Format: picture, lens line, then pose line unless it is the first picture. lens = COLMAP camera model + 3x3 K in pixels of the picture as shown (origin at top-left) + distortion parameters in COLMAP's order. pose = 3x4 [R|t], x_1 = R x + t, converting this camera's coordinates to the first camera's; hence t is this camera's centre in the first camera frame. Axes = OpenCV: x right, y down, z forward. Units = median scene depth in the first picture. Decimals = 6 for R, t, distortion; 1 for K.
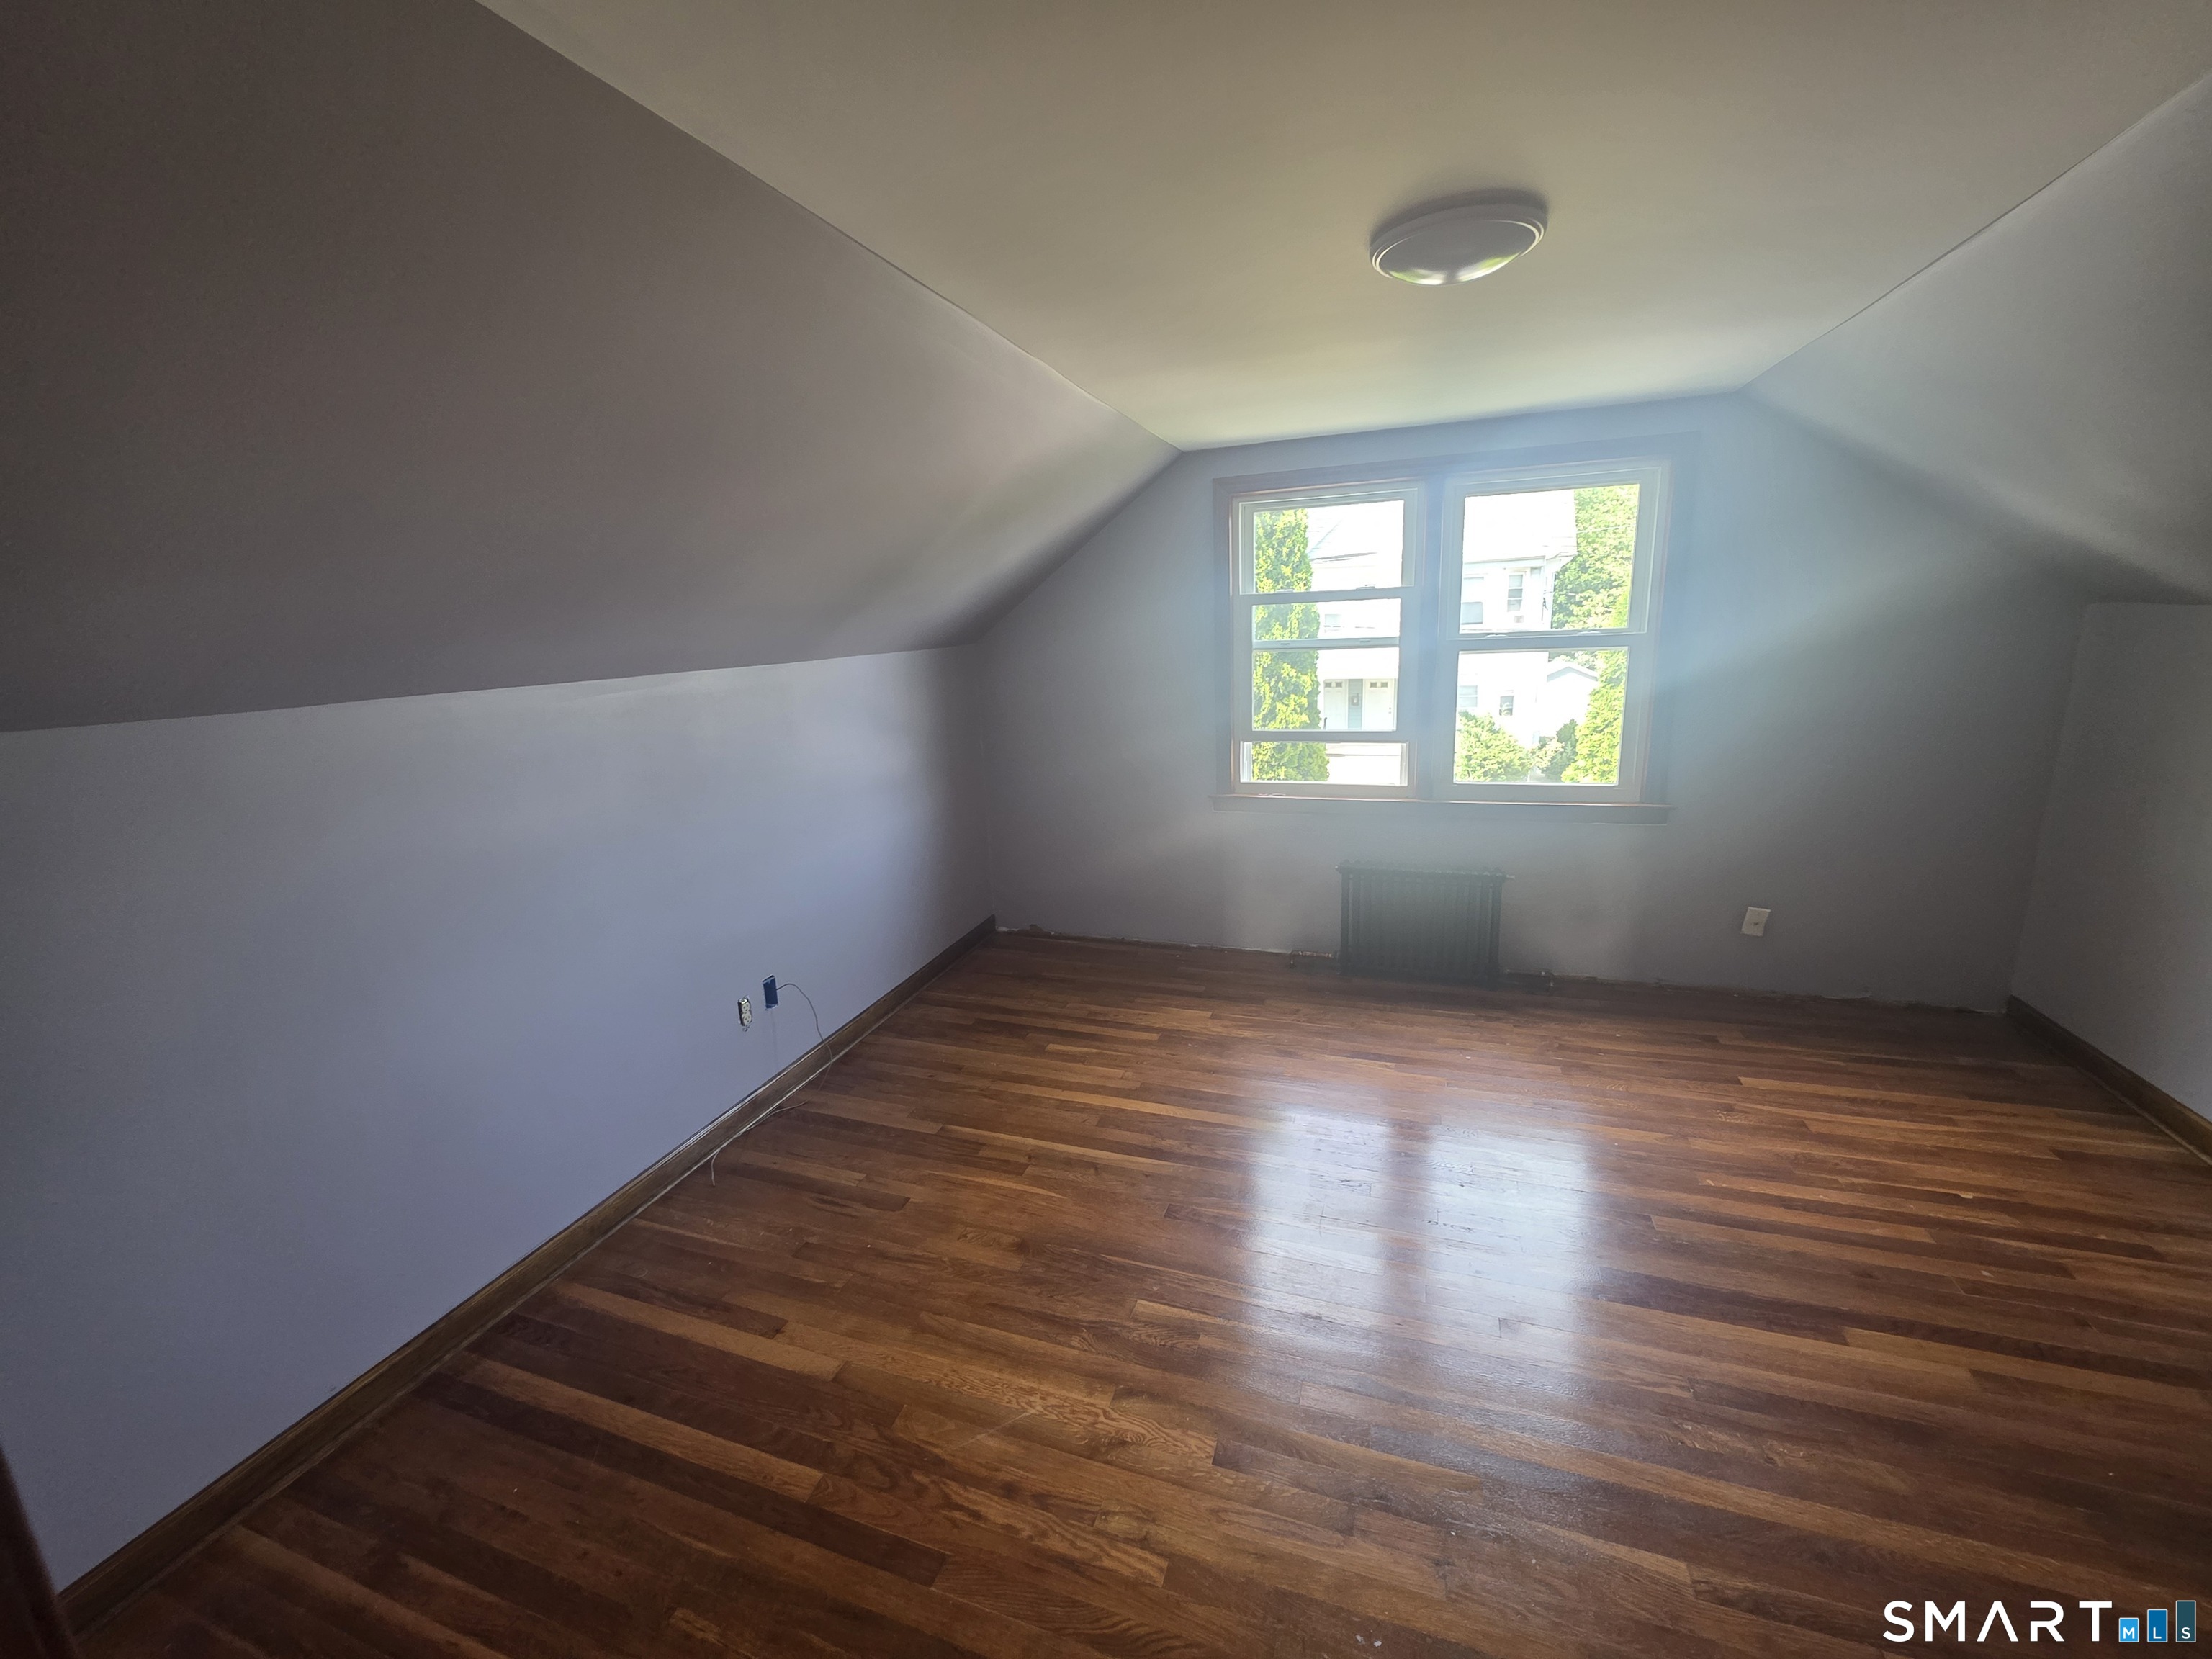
lens RADIAL K [[878.2, 0, 1113.5], [0, 878.2, 817.8], [0, 0, 1]] dist [0.000087, -0.000121]
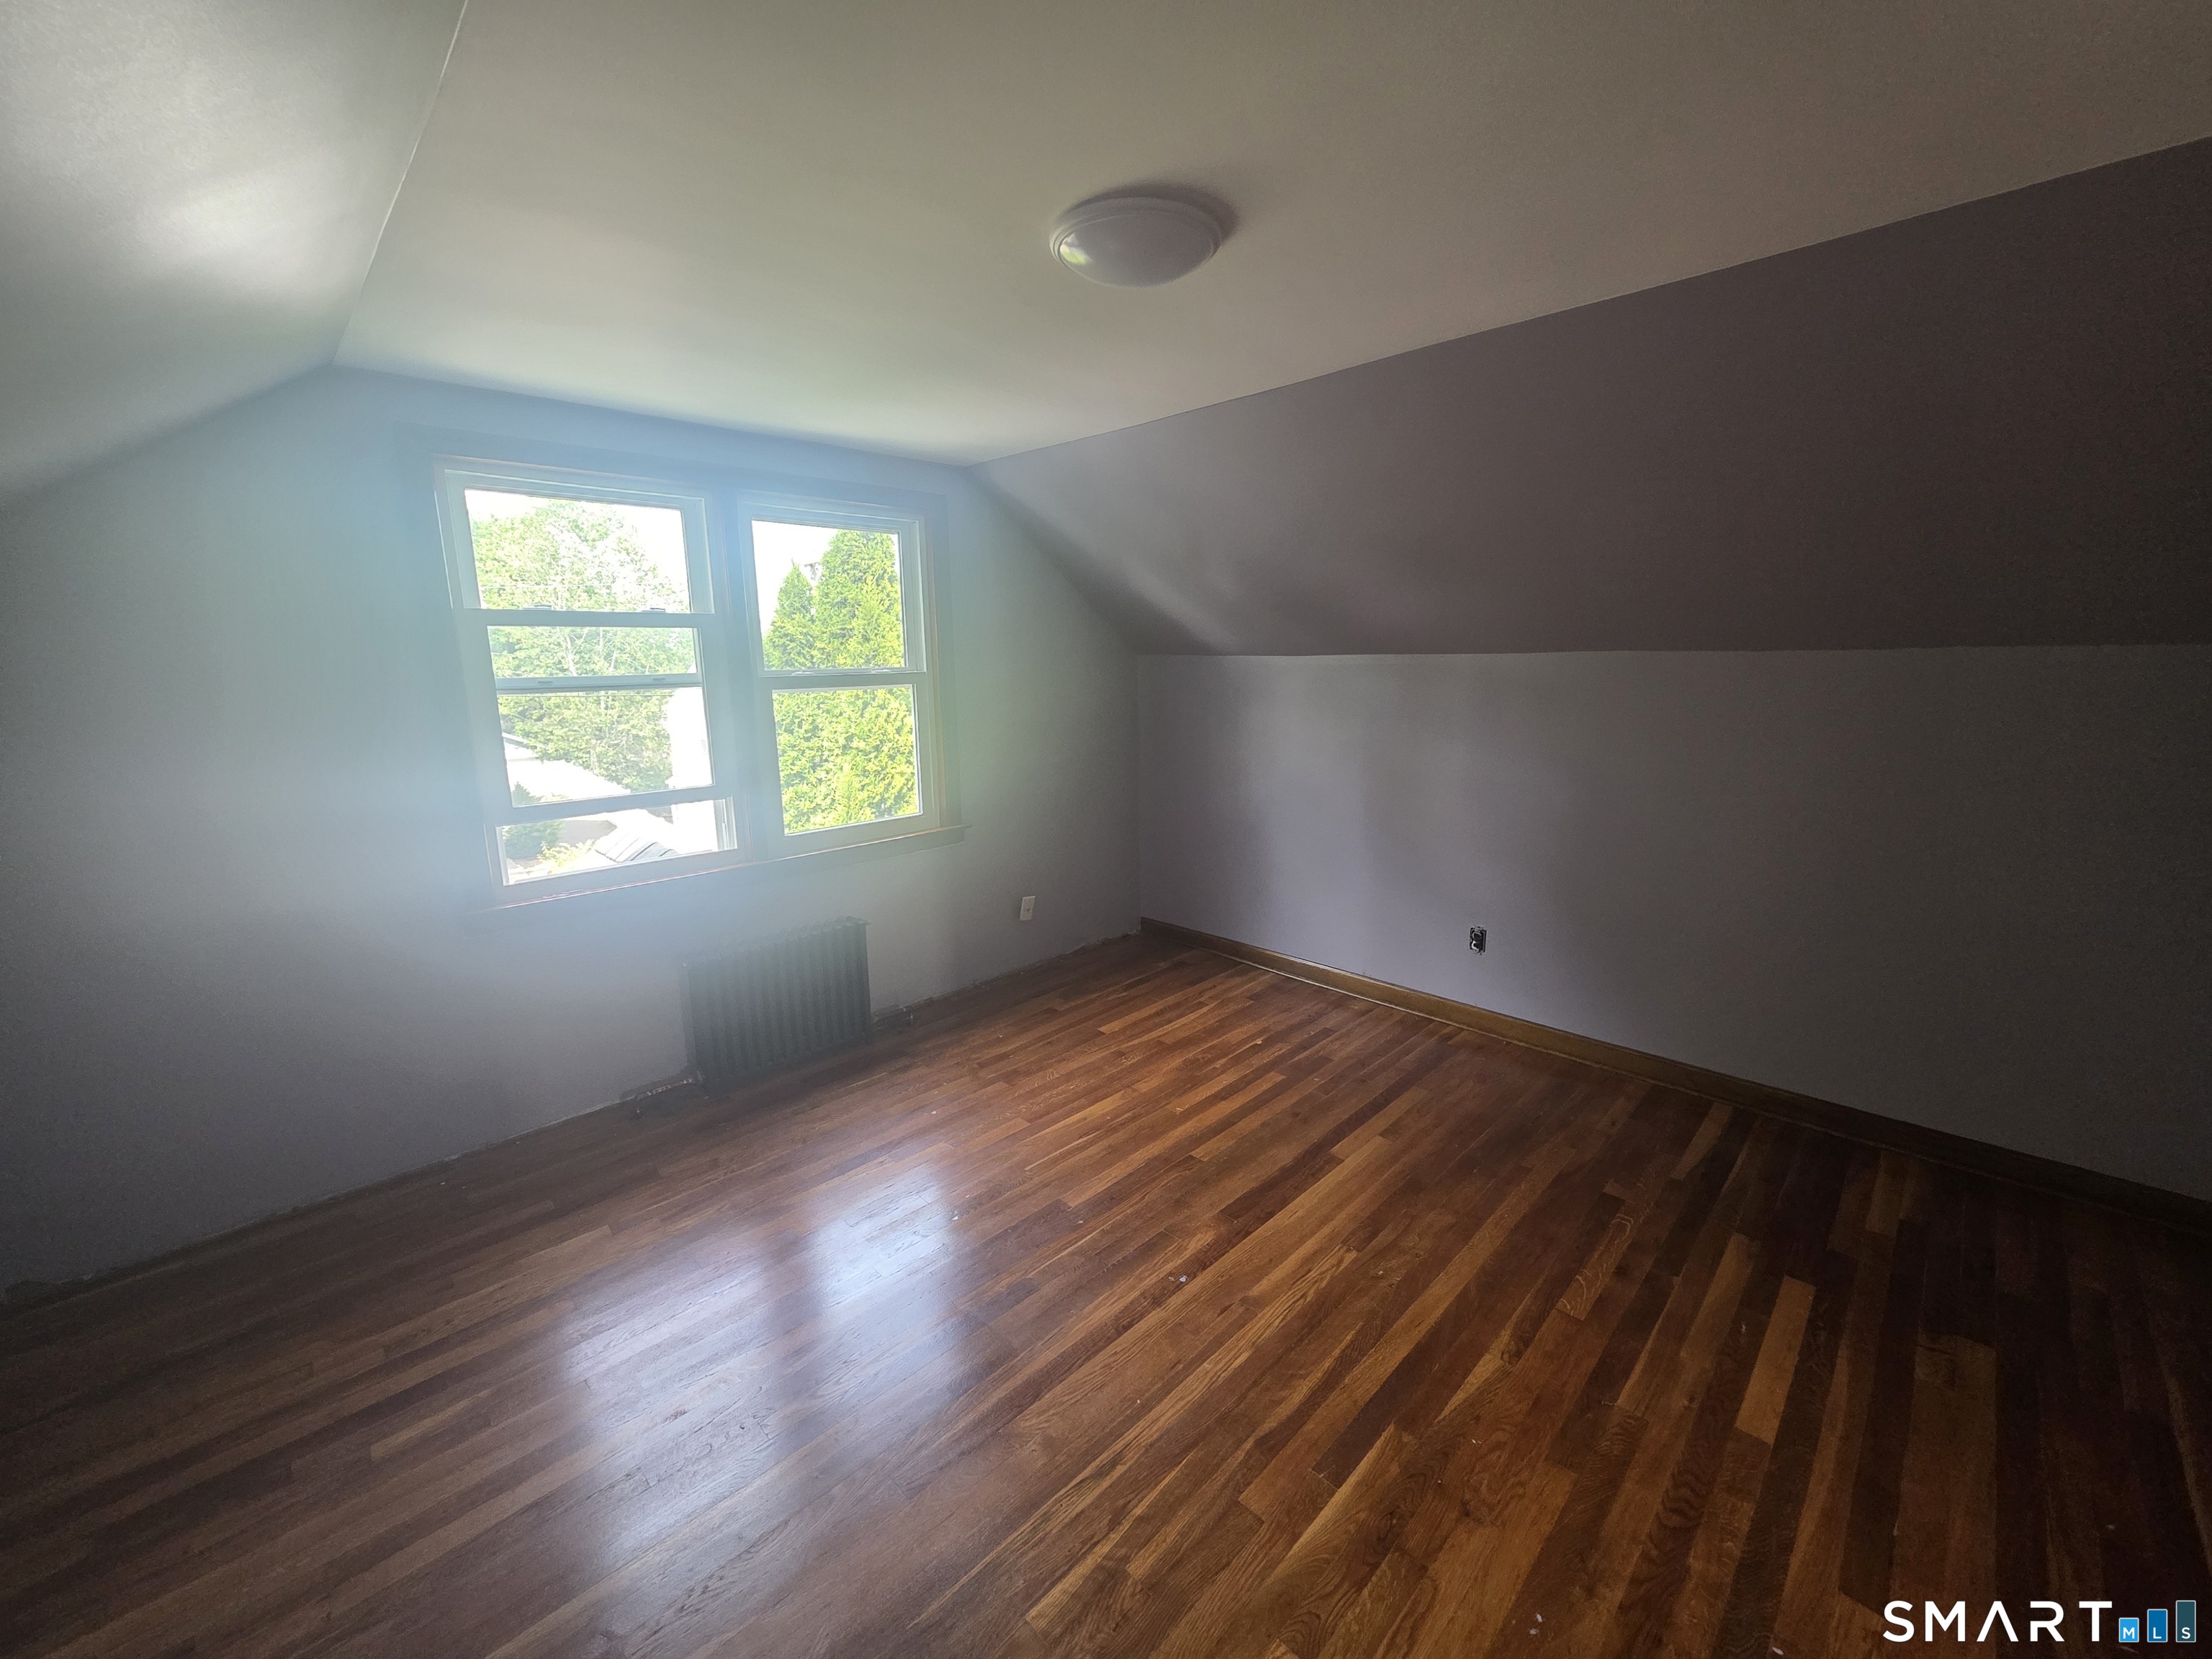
lens RADIAL K [[878.2, 0, 1099.7], [0, 878.2, 808.8], [0, 0, 1]] dist [0.000087, -0.000121]
pose [[0.448646, -0.119597, 0.885671, -0.287332], [0.191429, 0.980865, 0.035481, -0.041188], [-0.872967, 0.153625, 0.462956, 0.339166]]
